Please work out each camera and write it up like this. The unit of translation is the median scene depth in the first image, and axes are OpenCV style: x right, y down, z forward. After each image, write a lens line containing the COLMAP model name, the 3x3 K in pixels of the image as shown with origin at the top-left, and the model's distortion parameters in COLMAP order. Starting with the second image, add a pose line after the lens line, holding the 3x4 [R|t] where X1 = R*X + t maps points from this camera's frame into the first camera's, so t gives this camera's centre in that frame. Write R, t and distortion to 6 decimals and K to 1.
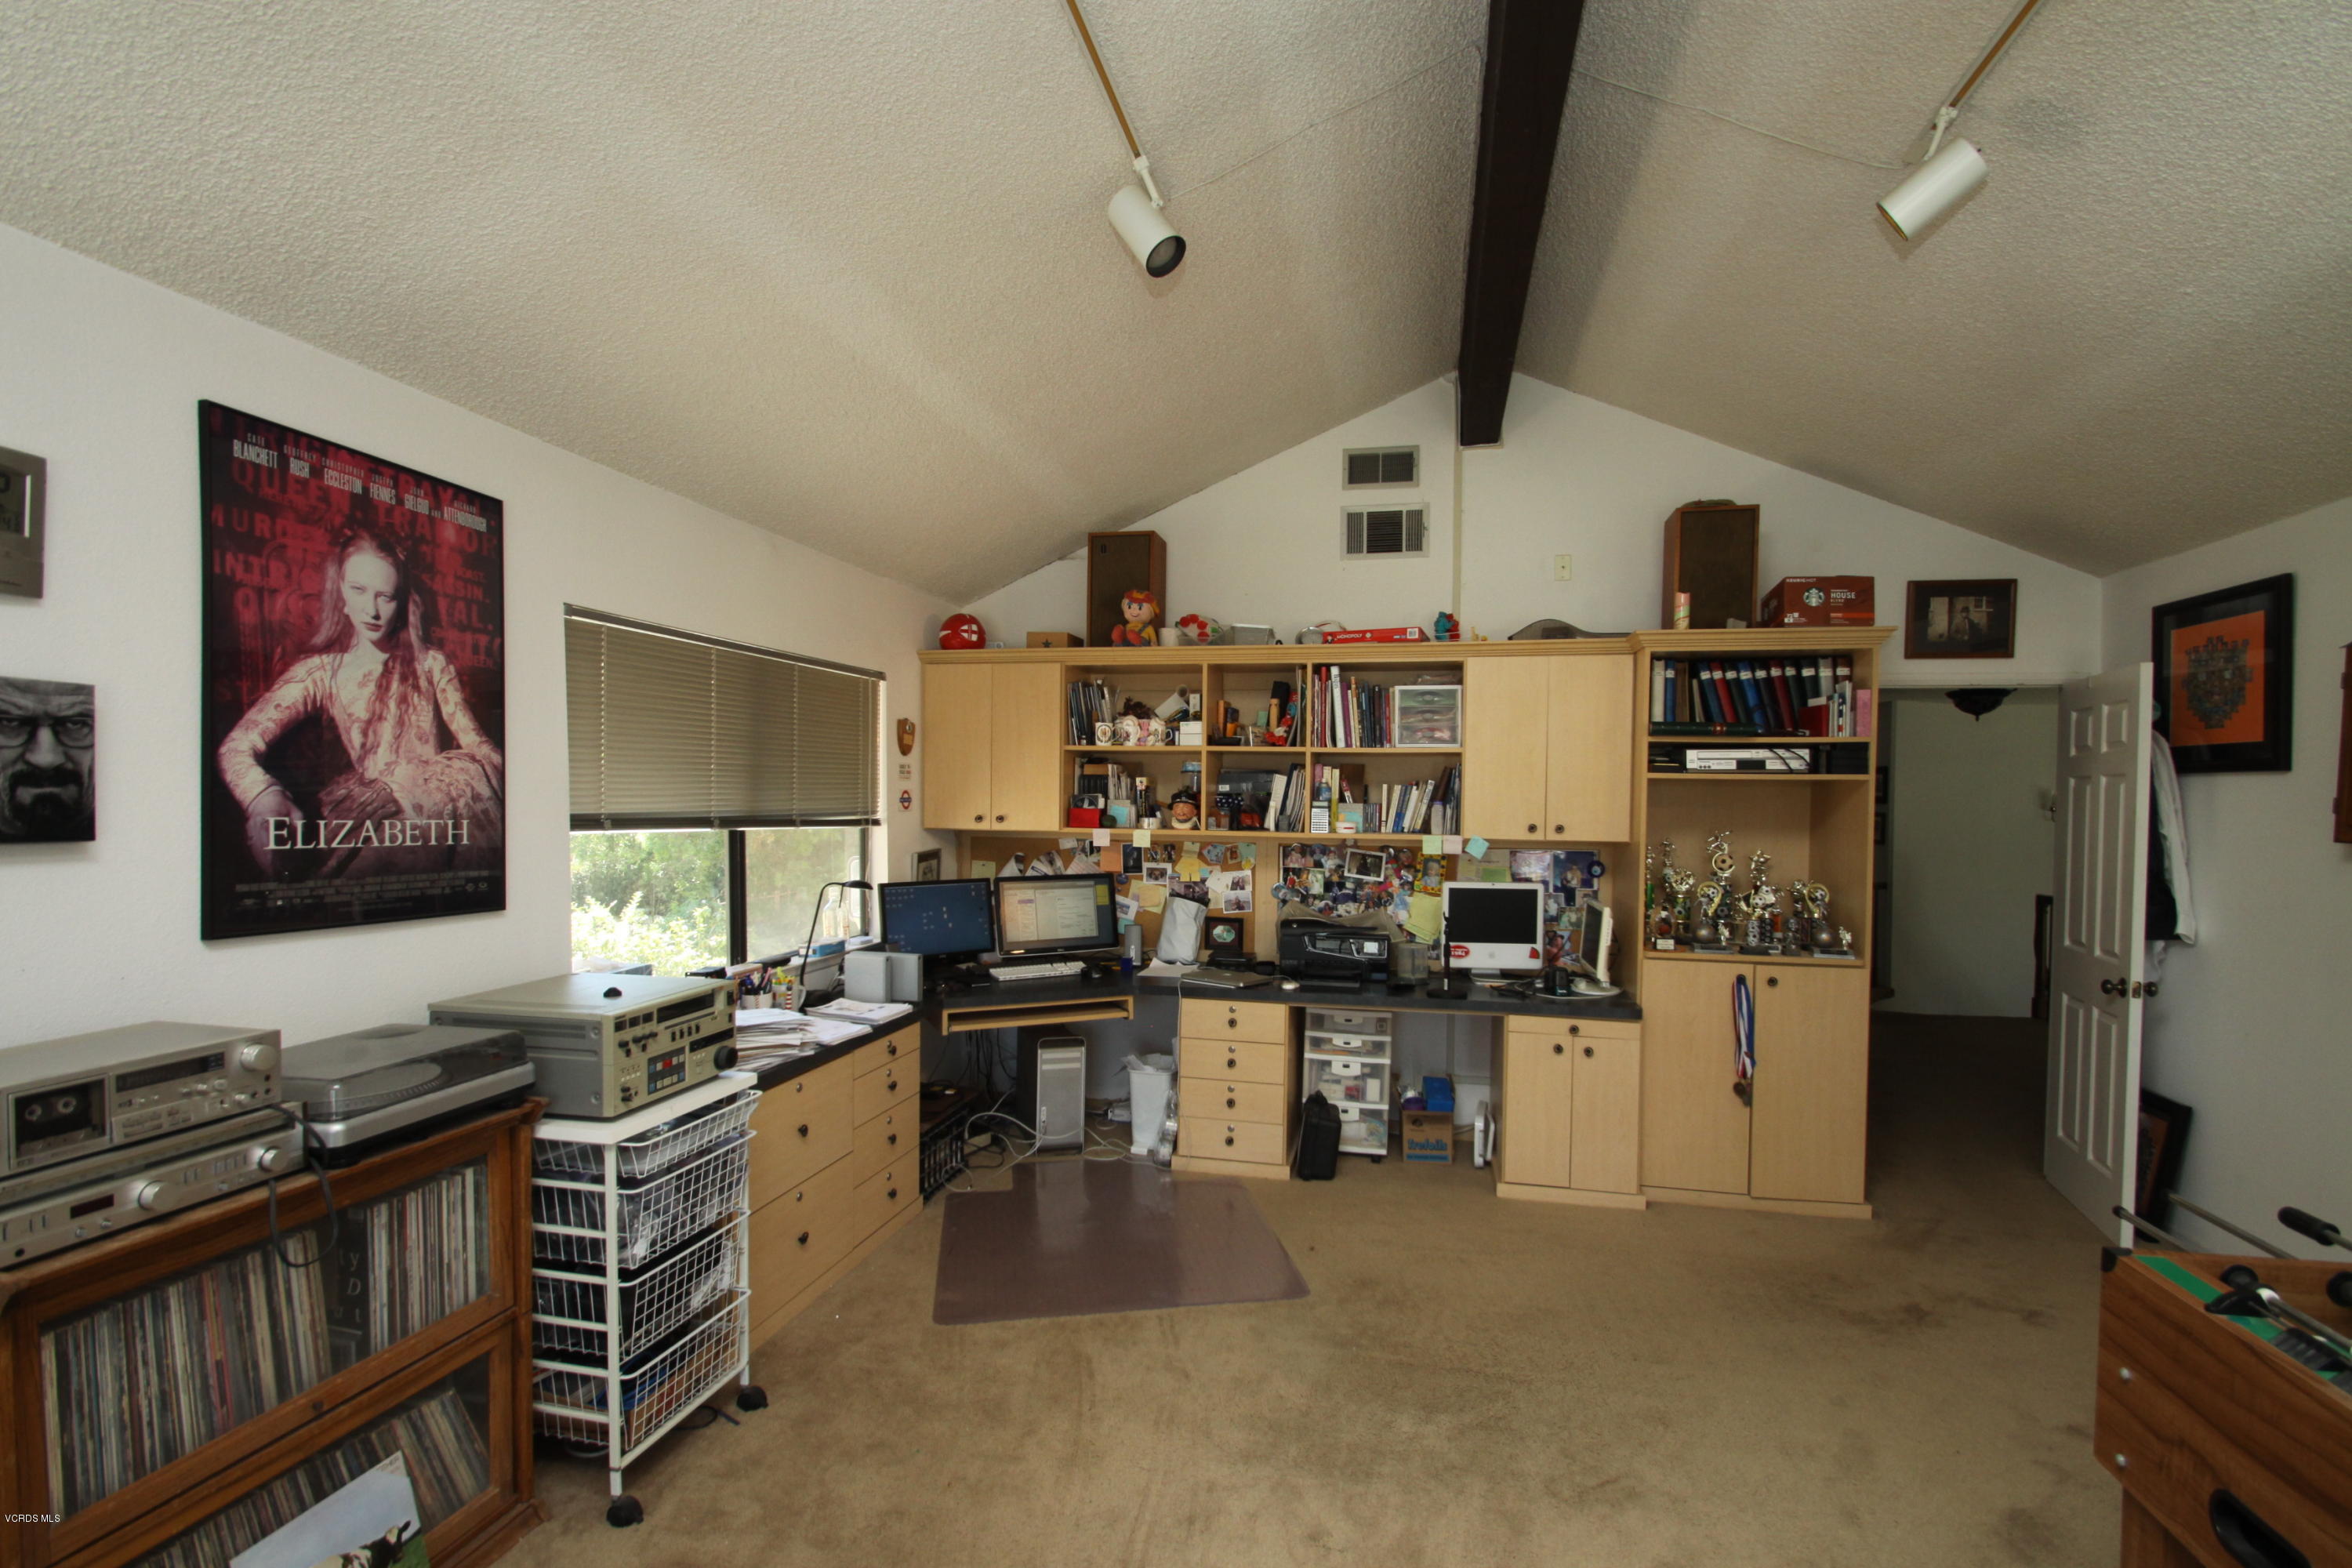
lens RADIAL K [[1094.5, 0, 1183.1], [0, 1094.5, 824.1], [0, 0, 1]] dist [0.010042, -0.015262]
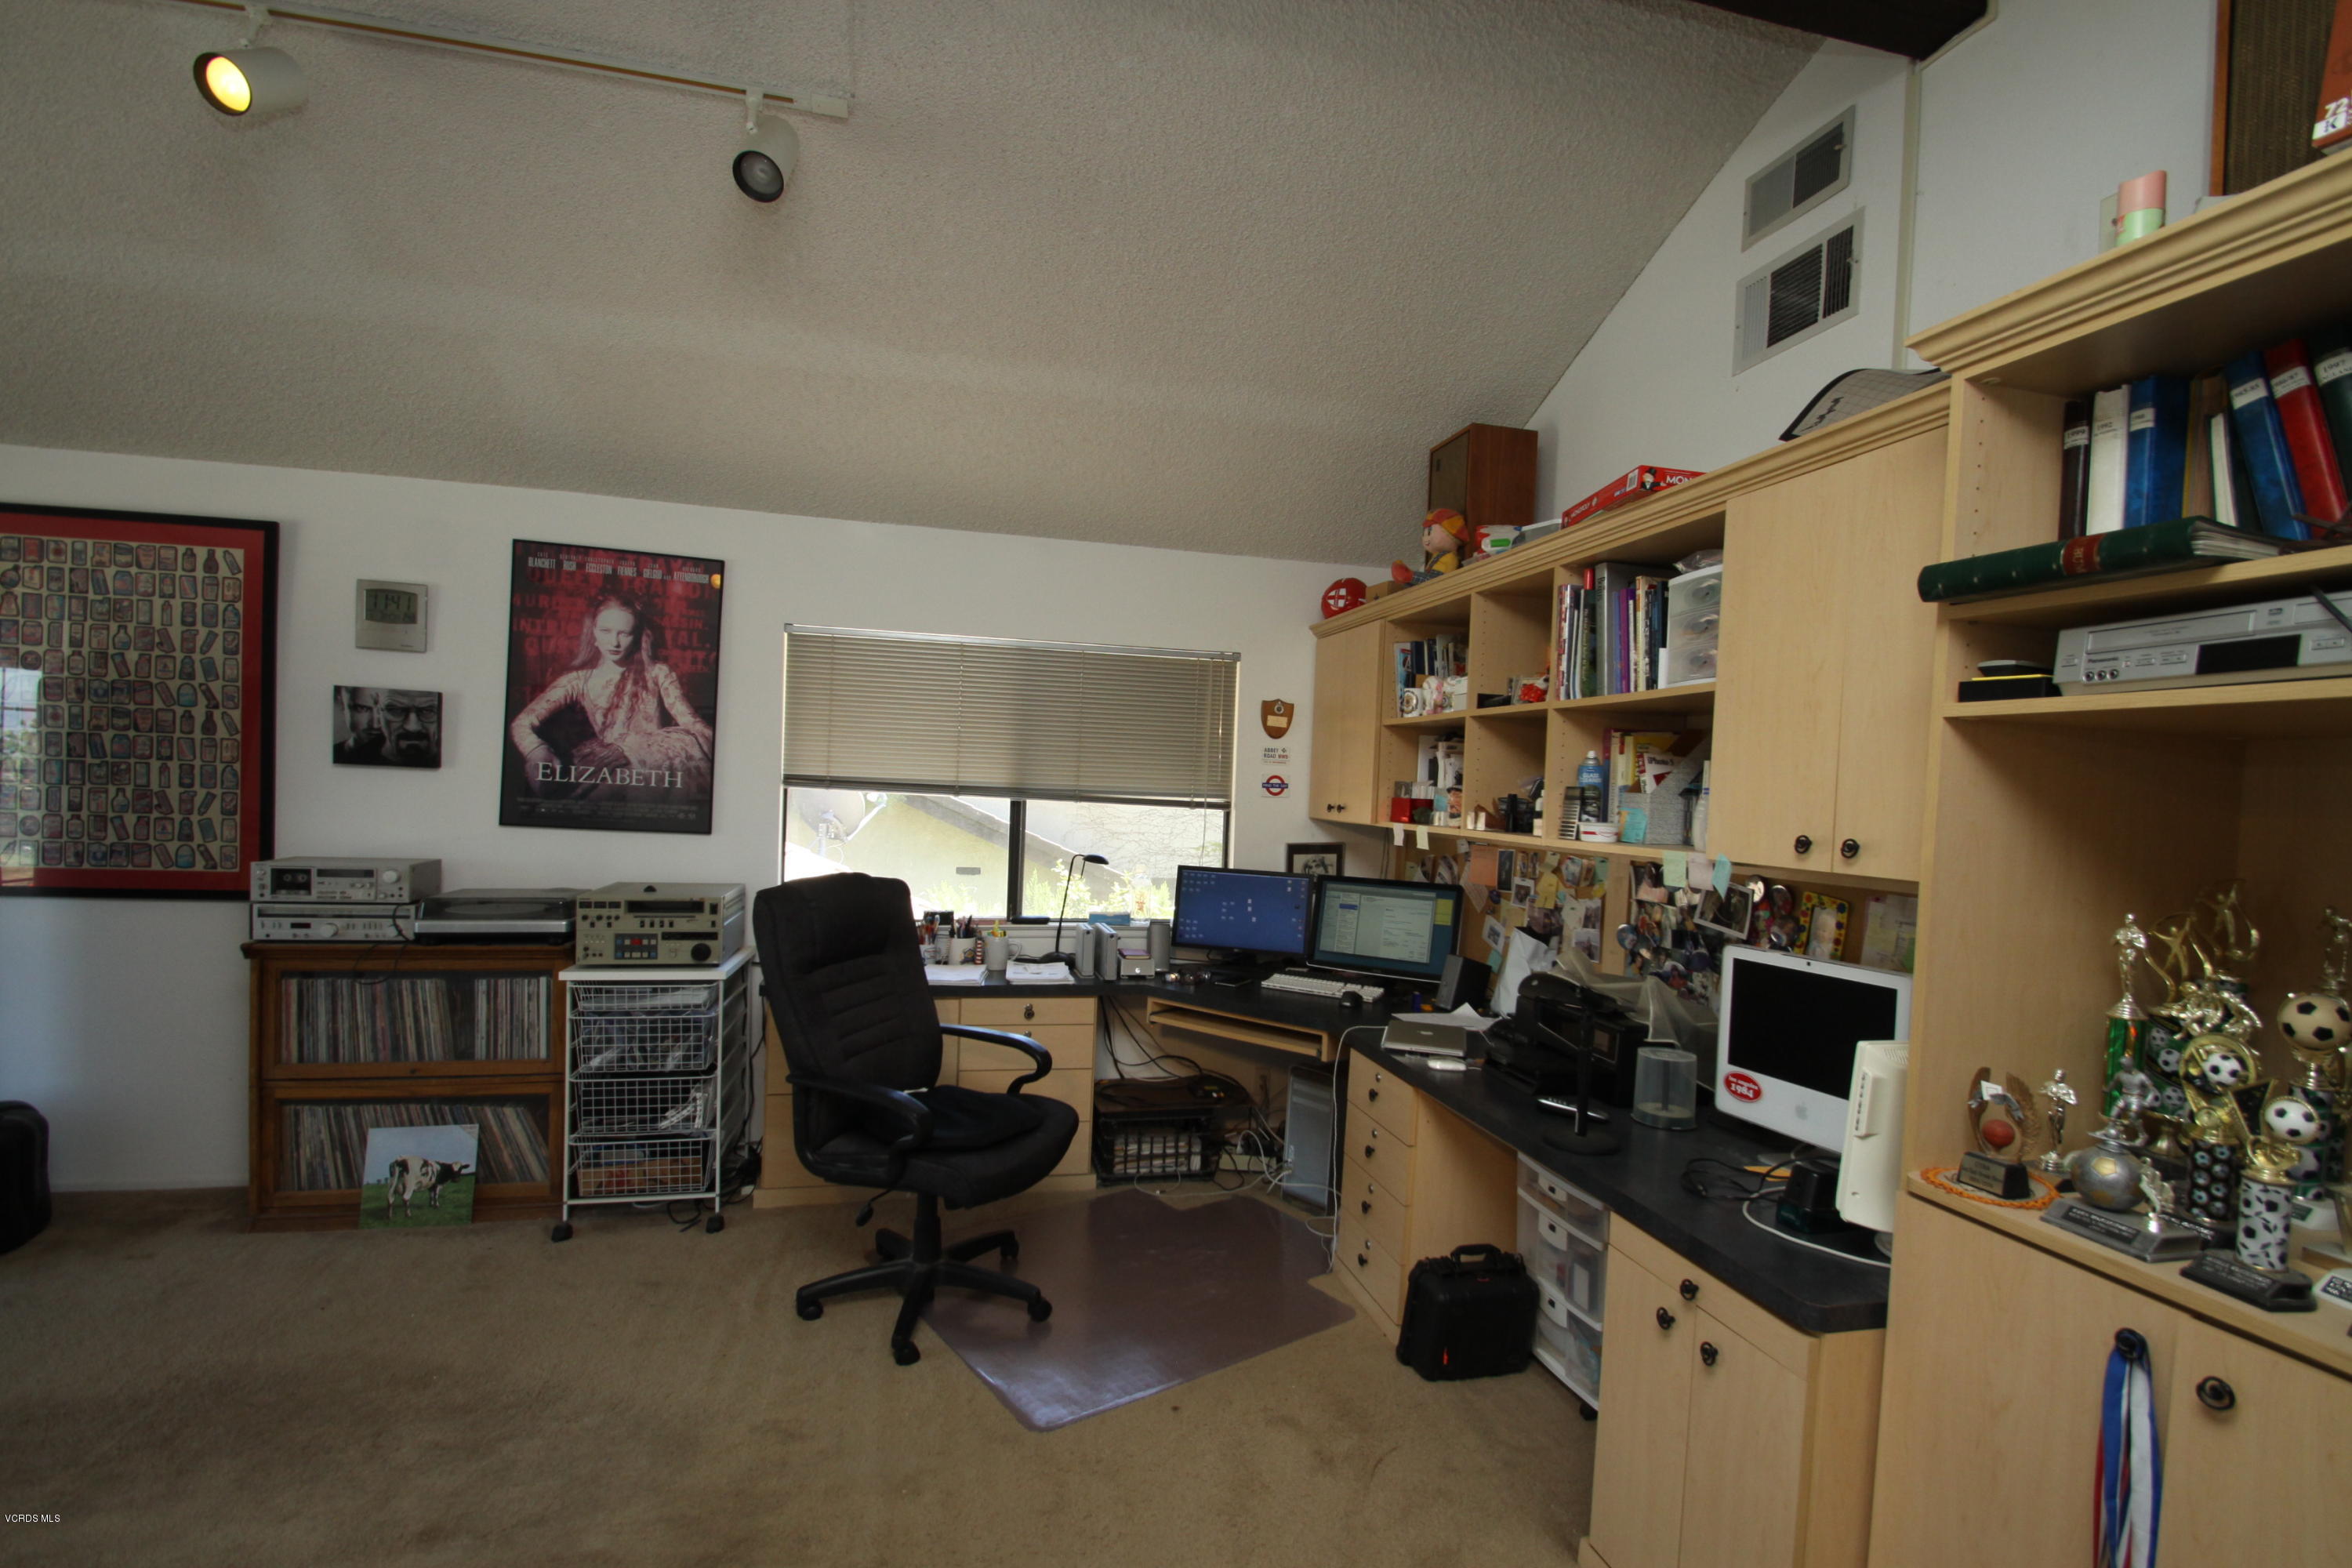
lens RADIAL K [[1094.5, 0, 1223.1], [0, 1094.5, 826.5], [0, 0, 1]] dist [0.010042, -0.015262]
pose [[0.441902, 0.036864, -0.896306, 1.122201], [-0.059687, 0.998149, 0.011626, 0.009690], [0.895075, 0.048360, 0.443285, 1.051885]]
